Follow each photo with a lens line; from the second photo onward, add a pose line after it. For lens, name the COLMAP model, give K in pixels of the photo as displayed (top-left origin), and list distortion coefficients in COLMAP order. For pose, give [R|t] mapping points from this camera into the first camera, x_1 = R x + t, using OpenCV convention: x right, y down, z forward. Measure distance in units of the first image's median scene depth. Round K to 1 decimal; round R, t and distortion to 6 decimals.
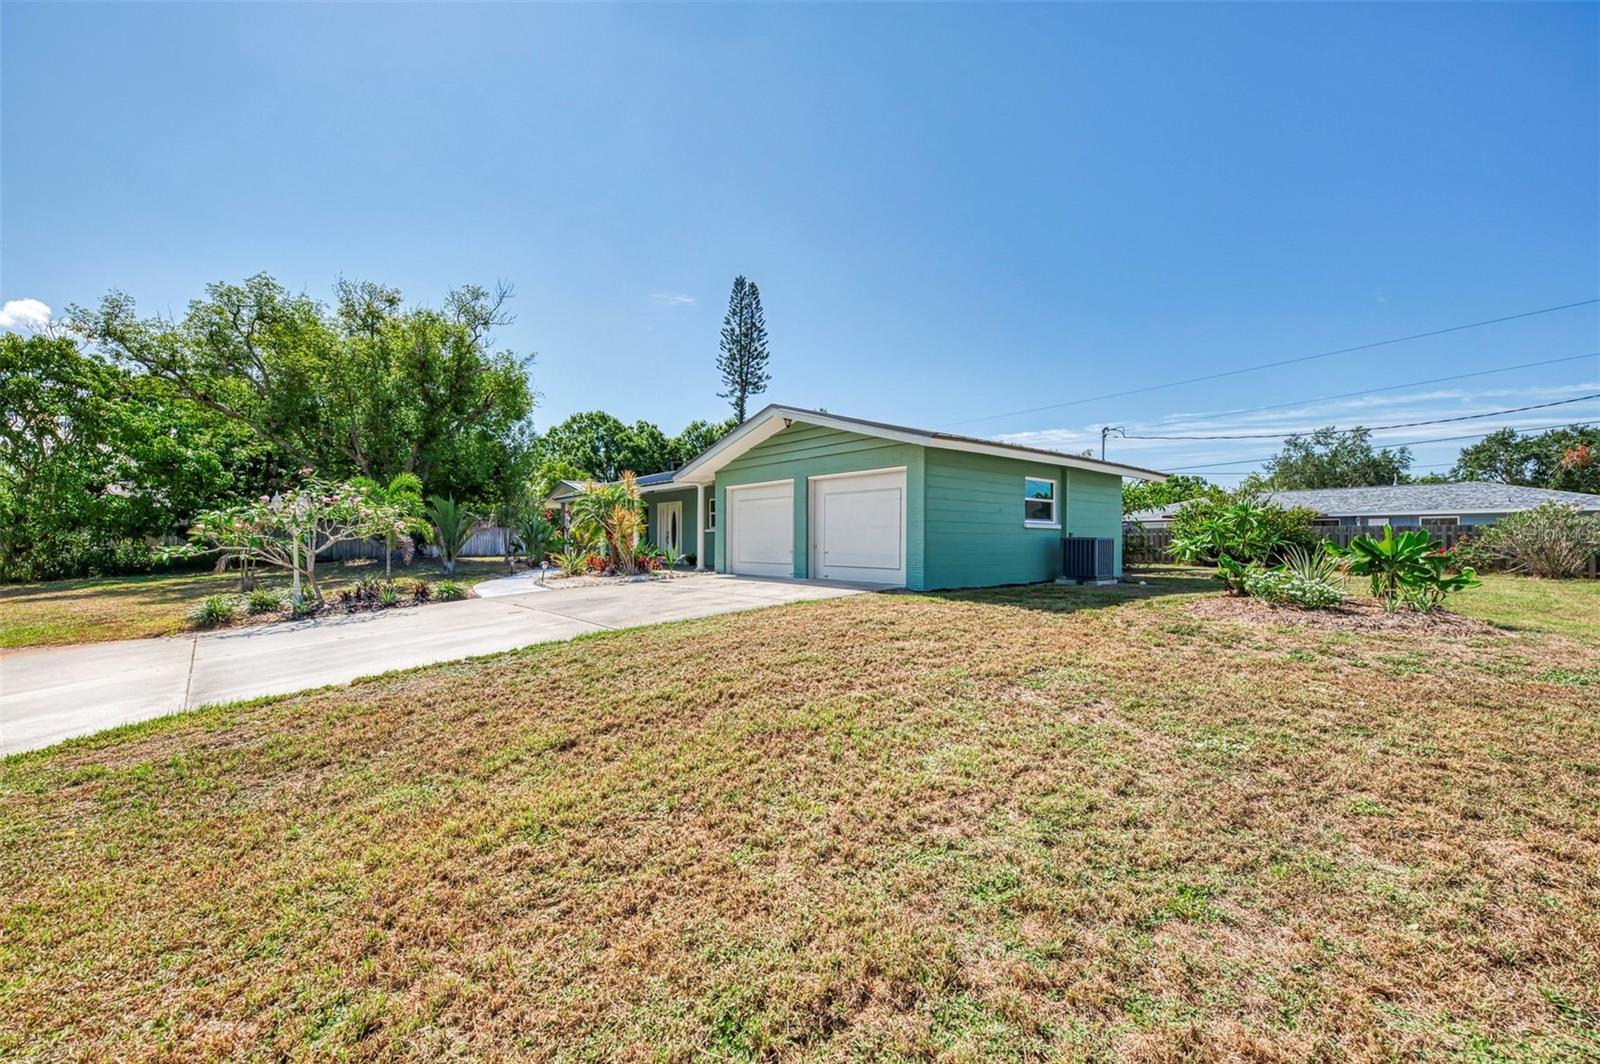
lens RADIAL K [[646.2, 0, 794.2], [0, 646.2, 541.9], [0, 0, 1]] dist [-0.000110, -0.000023]
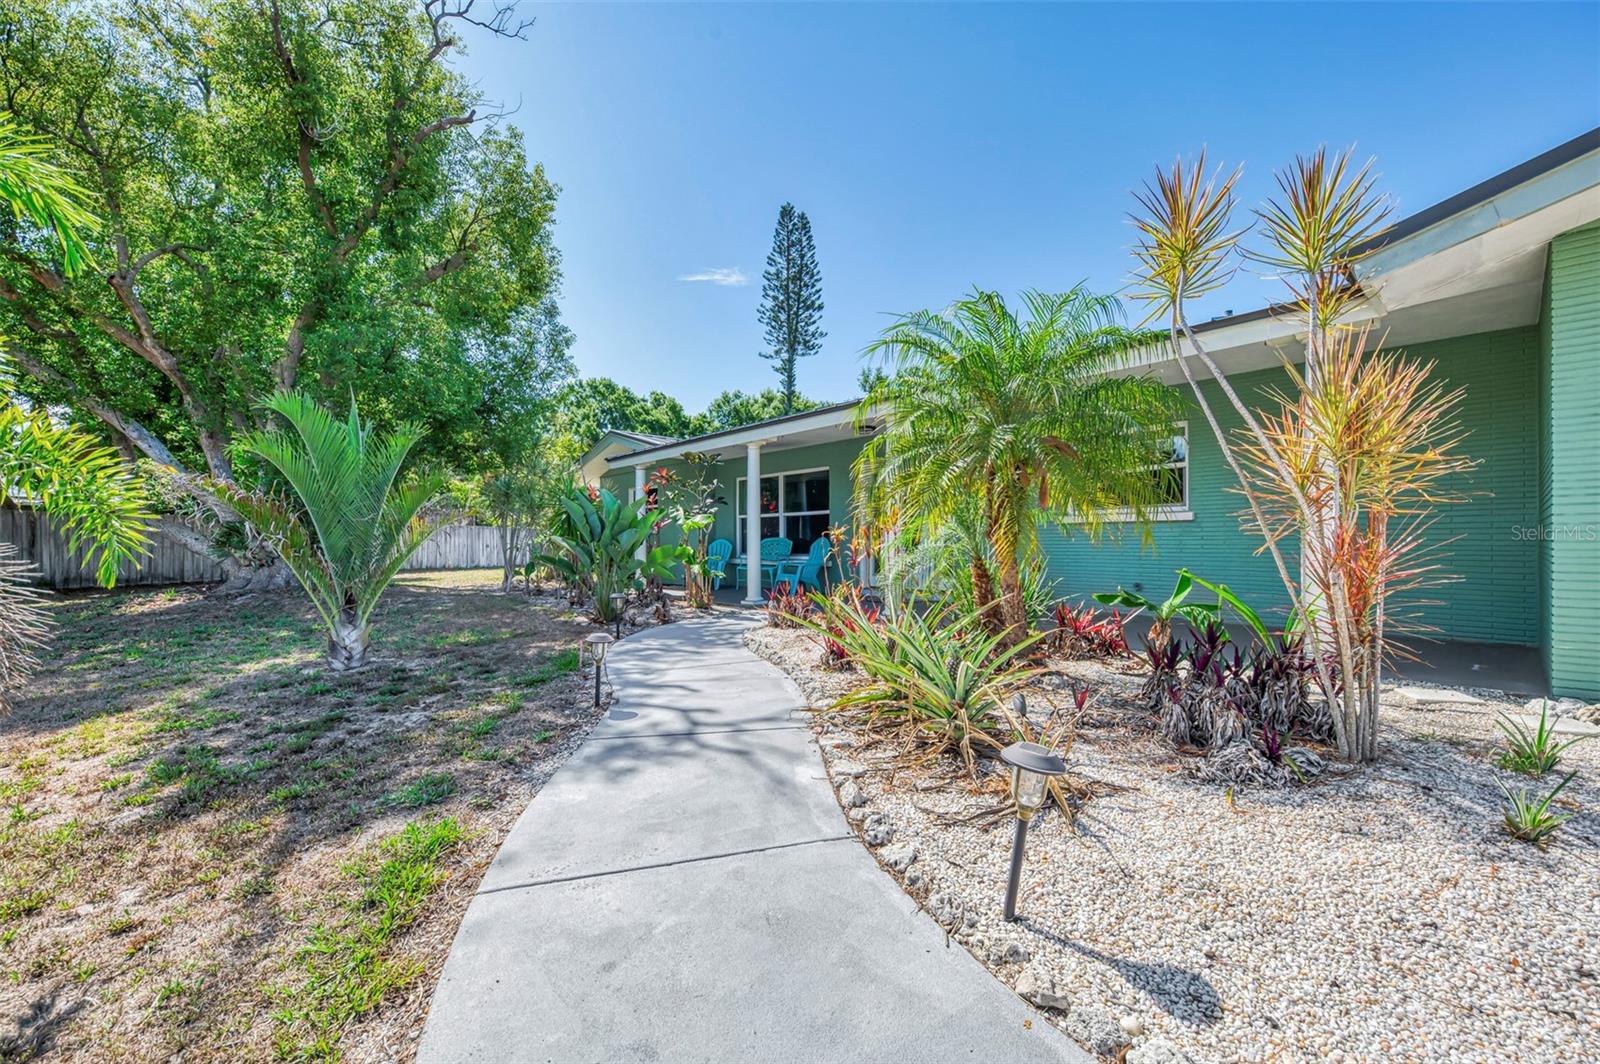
lens RADIAL K [[641.8, 0, 791.6], [0, 641.8, 544.8], [0, 0, 1]] dist [0.000522, -0.000390]
pose [[0.999262, -0.006130, 0.037917, -0.109429], [0.006032, 0.999978, 0.002676, -0.001619], [-0.037933, -0.002446, 0.999277, 0.223191]]
